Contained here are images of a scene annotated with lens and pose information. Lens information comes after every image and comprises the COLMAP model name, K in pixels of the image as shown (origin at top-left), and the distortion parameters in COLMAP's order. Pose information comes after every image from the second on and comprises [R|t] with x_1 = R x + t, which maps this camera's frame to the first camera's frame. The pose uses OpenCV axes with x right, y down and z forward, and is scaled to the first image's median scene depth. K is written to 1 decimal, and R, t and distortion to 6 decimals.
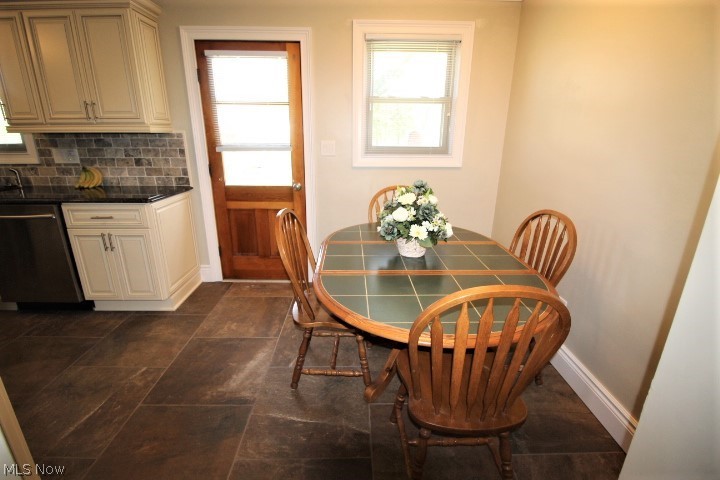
lens RADIAL K [[332.8, 0, 360.6], [0, 332.8, 240.0], [0, 0, 1]] dist [-0.015730, -0.004630]
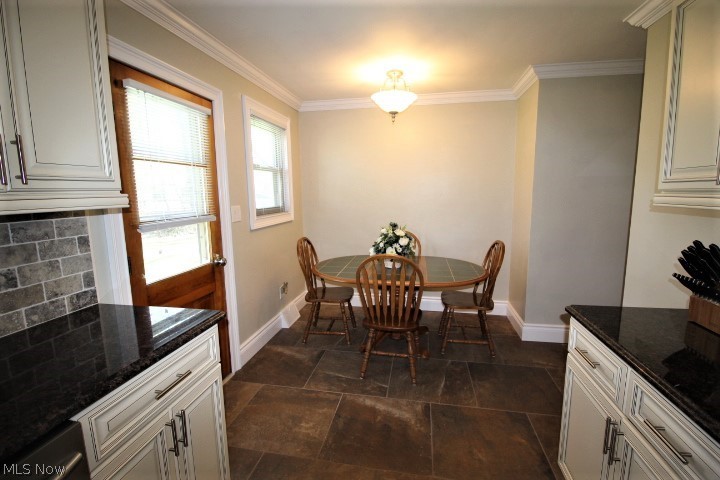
lens RADIAL K [[332.8, 0, 359.7], [0, 332.8, 237.7], [0, 0, 1]] dist [-0.015730, -0.004630]
pose [[0.205482, -0.147206, 0.967526, -0.963485], [0.312220, 0.946823, 0.077747, -0.182404], [-0.927521, 0.286105, 0.240516, 0.484320]]
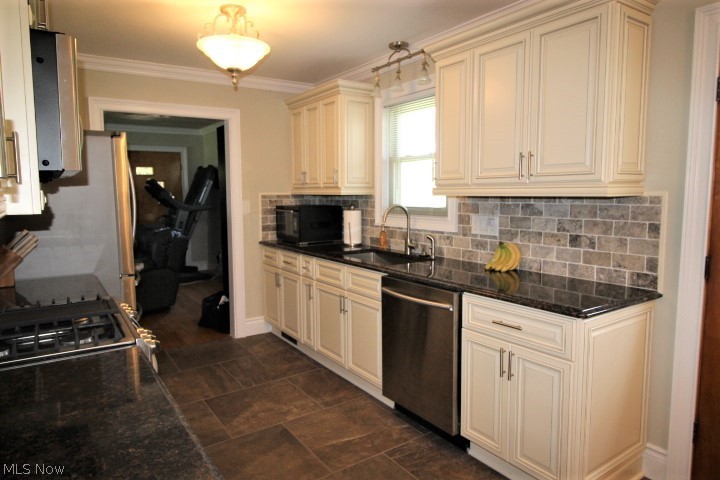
lens RADIAL K [[468.0, 0, 360.1], [0, 468.0, 236.0], [0, 0, 1]] dist [0.006528, -0.001768]
pose [[0.547004, 0.064308, -0.834656, -0.160624], [-0.240874, 0.966970, -0.083358, -0.075045], [0.801727, 0.246644, 0.544427, 0.193942]]
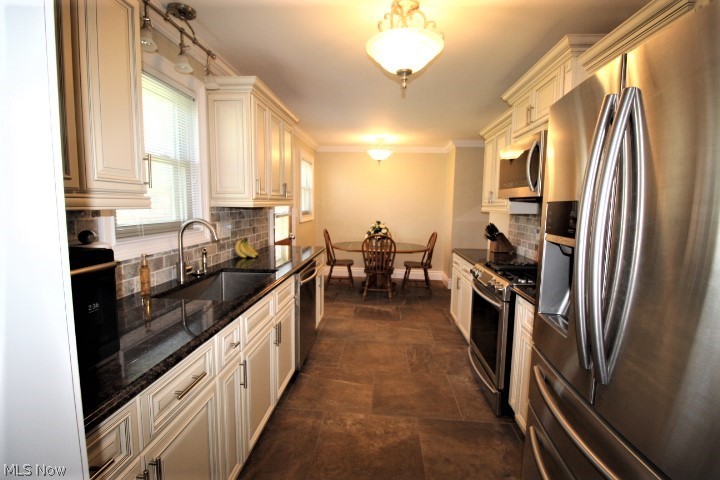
lens RADIAL K [[332.8, 0, 363.1], [0, 332.8, 238.1], [0, 0, 1]] dist [-0.015730, -0.004630]
pose [[0.080162, -0.111117, 0.990569, -1.836514], [0.287718, 0.954048, 0.083736, -0.203051], [-0.954355, 0.278292, 0.108449, 0.529903]]
